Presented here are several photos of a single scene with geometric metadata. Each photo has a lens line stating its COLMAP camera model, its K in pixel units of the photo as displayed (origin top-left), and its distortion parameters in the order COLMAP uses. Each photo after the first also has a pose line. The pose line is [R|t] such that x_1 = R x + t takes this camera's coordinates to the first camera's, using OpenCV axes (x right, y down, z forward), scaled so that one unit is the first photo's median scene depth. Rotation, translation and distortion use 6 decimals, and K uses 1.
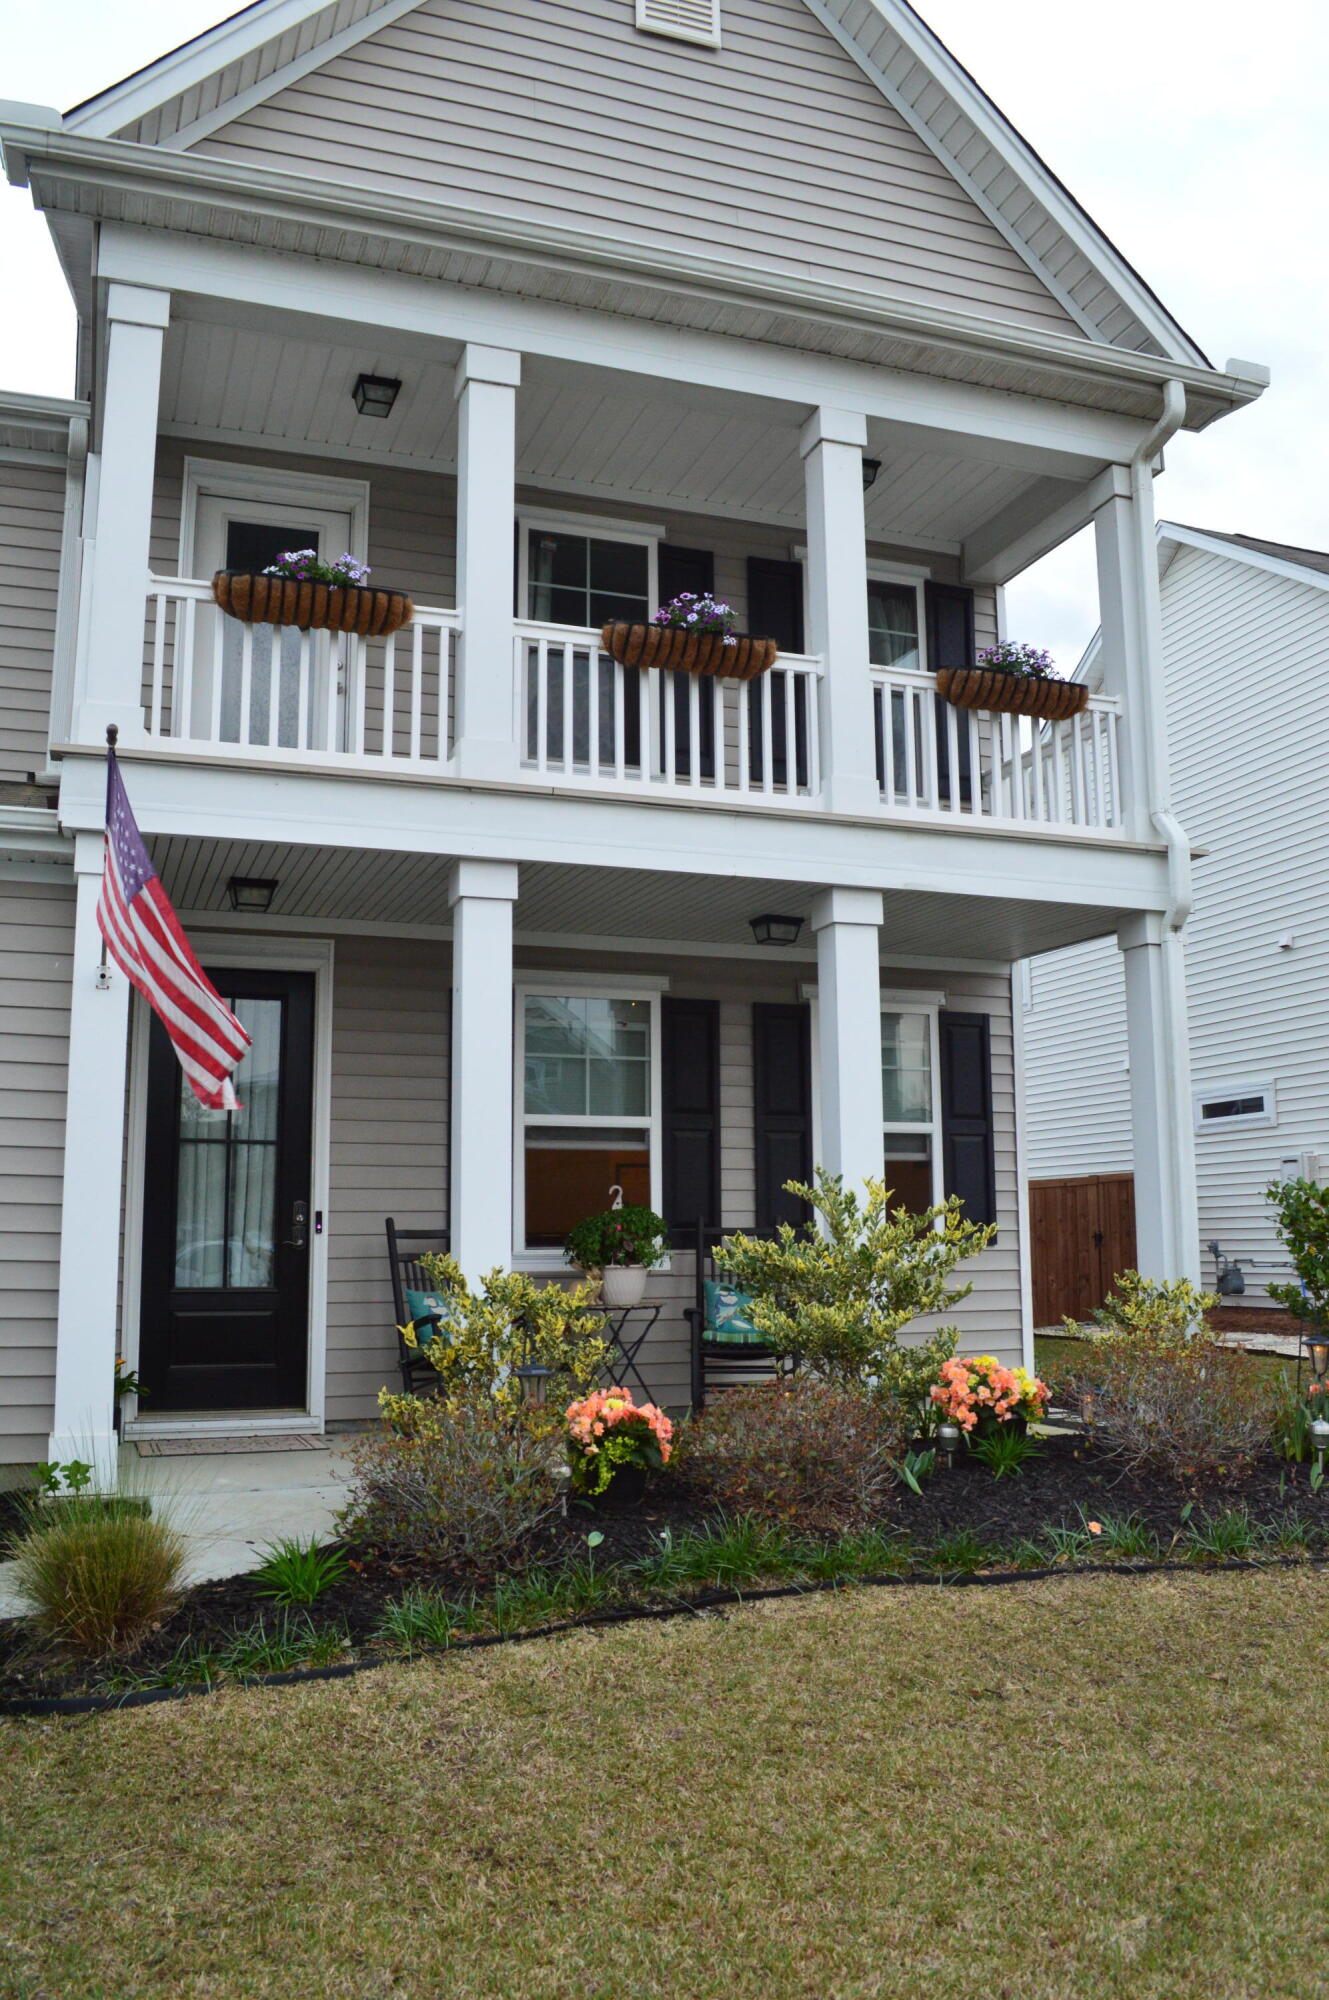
lens RADIAL K [[1597.7, 0, 656.2], [0, 1597.7, 1009.1], [0, 0, 1]] dist [-0.082635, 0.016053]
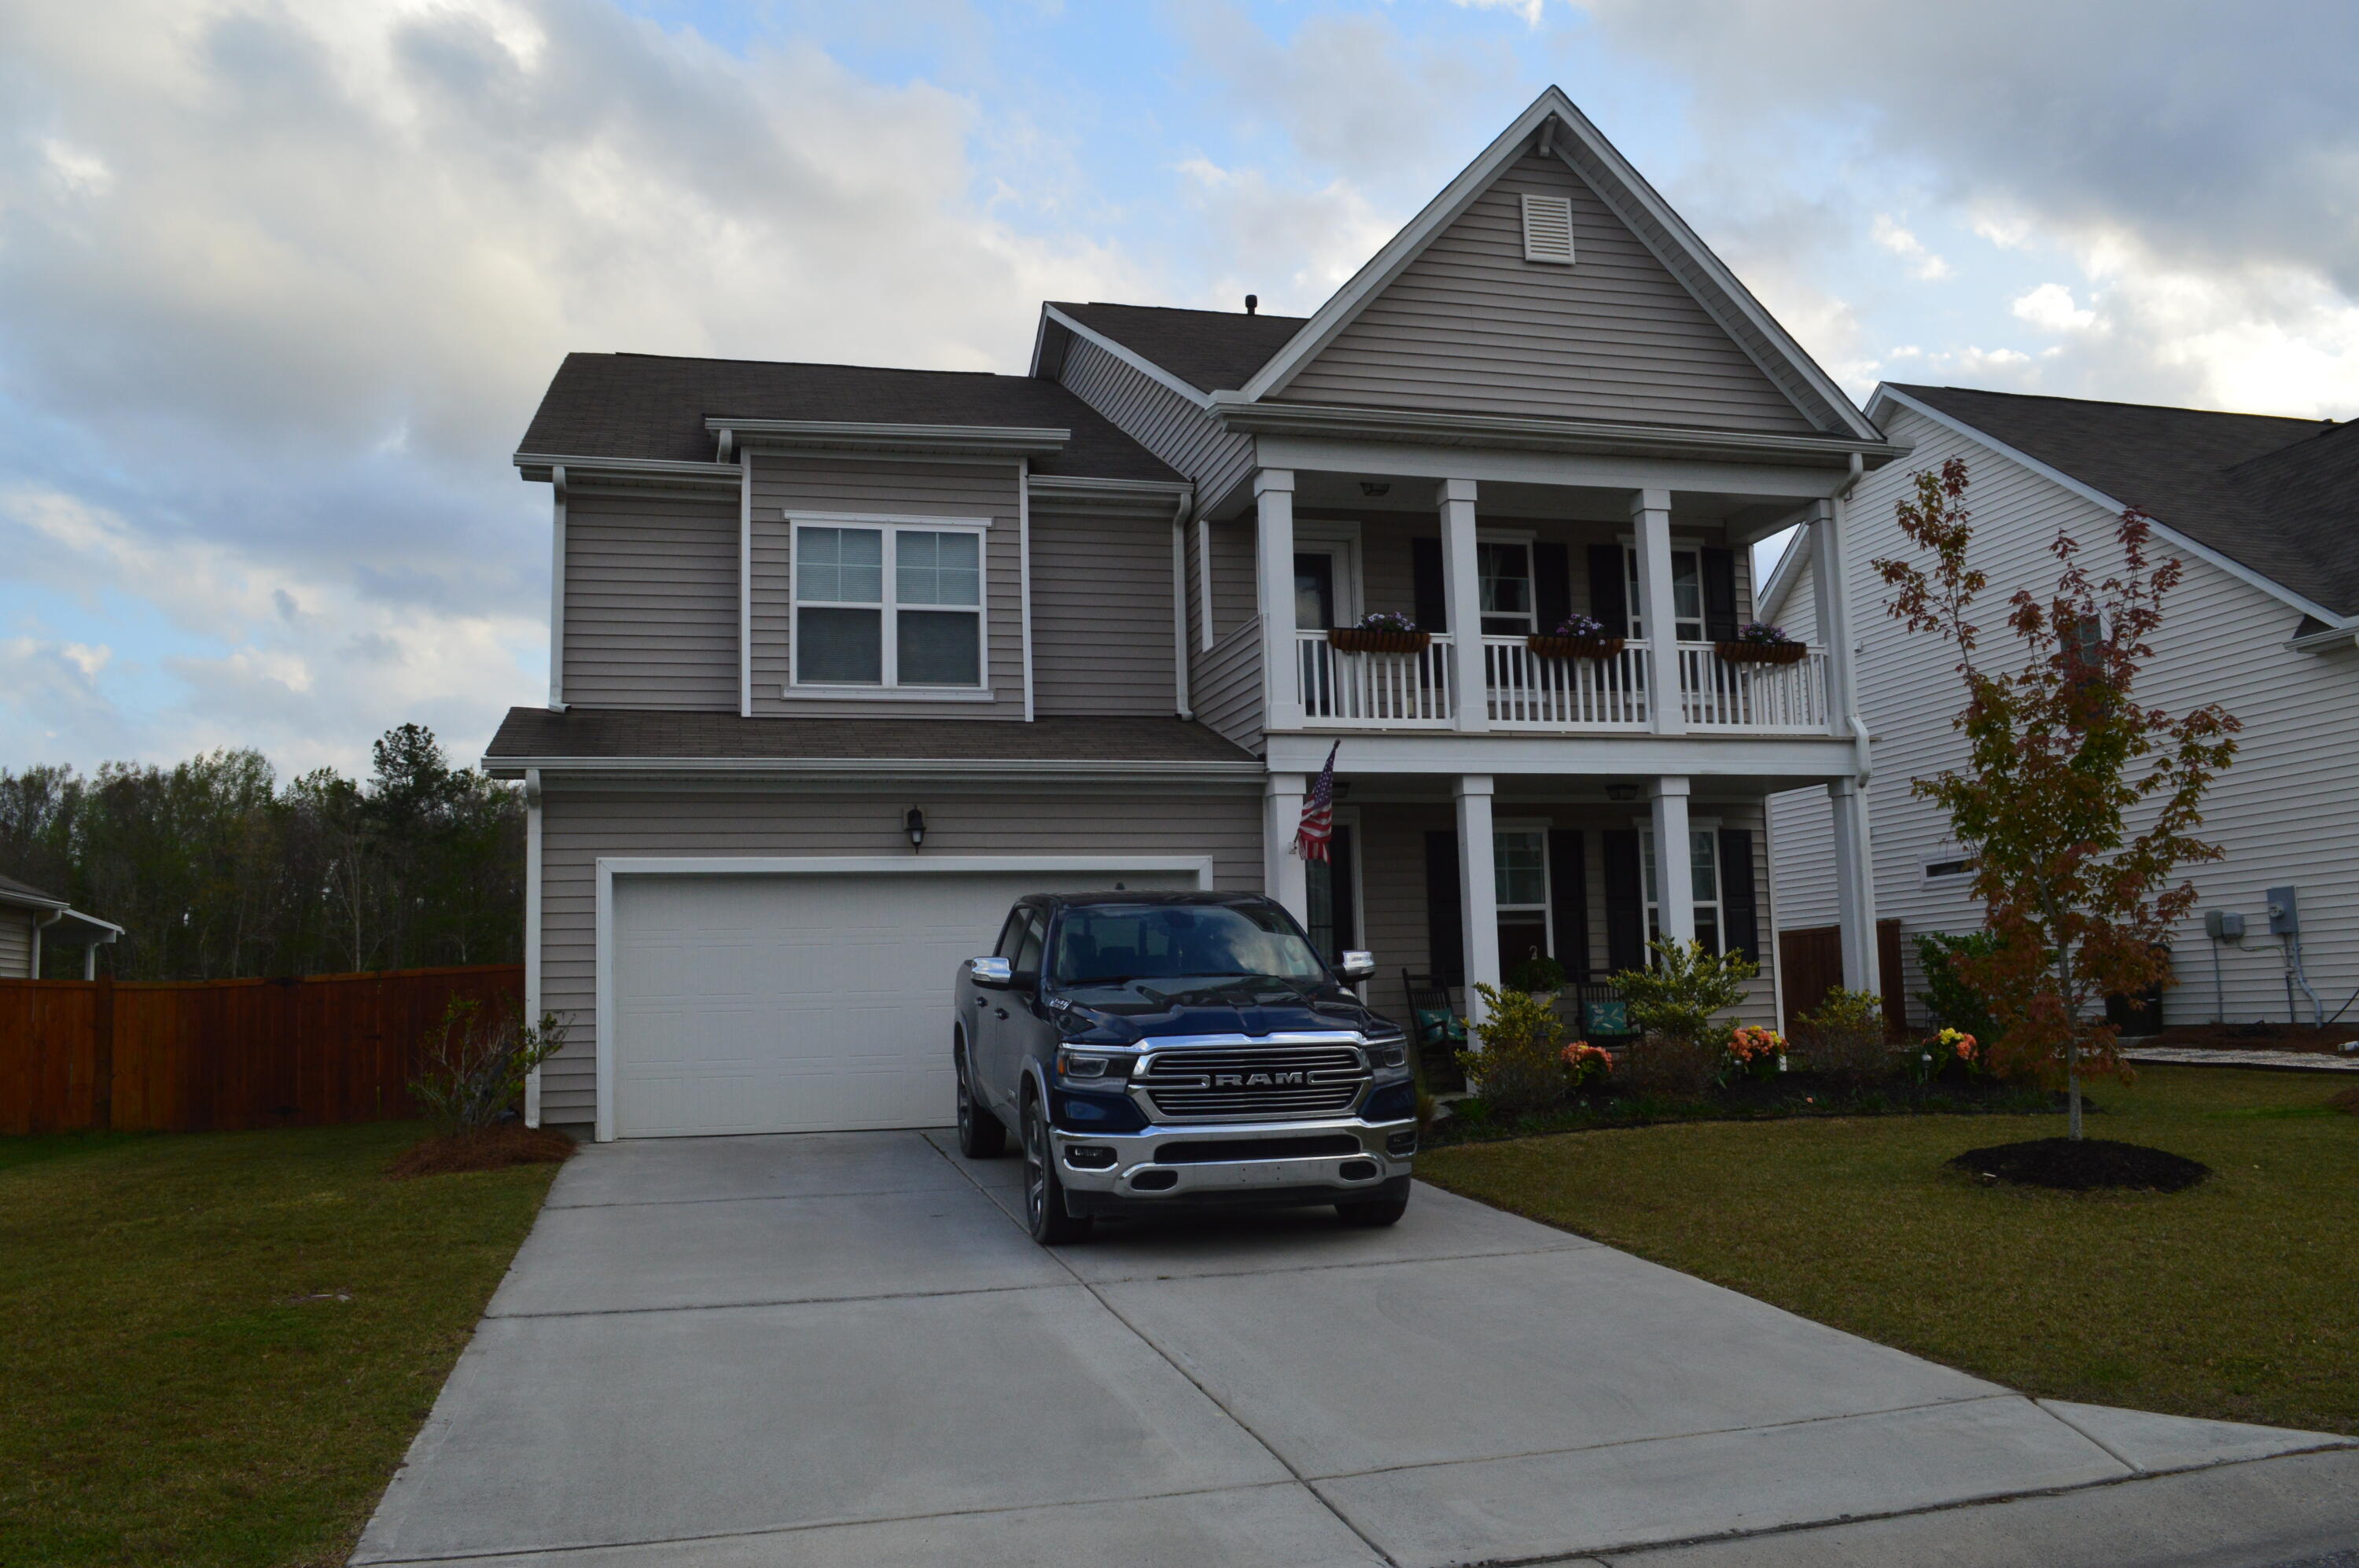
lens RADIAL K [[1884.5, 0, 1200.5], [0, 1884.5, 786.0], [0, 0, 1]] dist [-0.082635, 0.016053]
pose [[0.996480, -0.033039, -0.077041, -0.224887], [0.035100, 0.999057, 0.025552, -0.127269], [0.076124, -0.028167, 0.996700, -1.051072]]
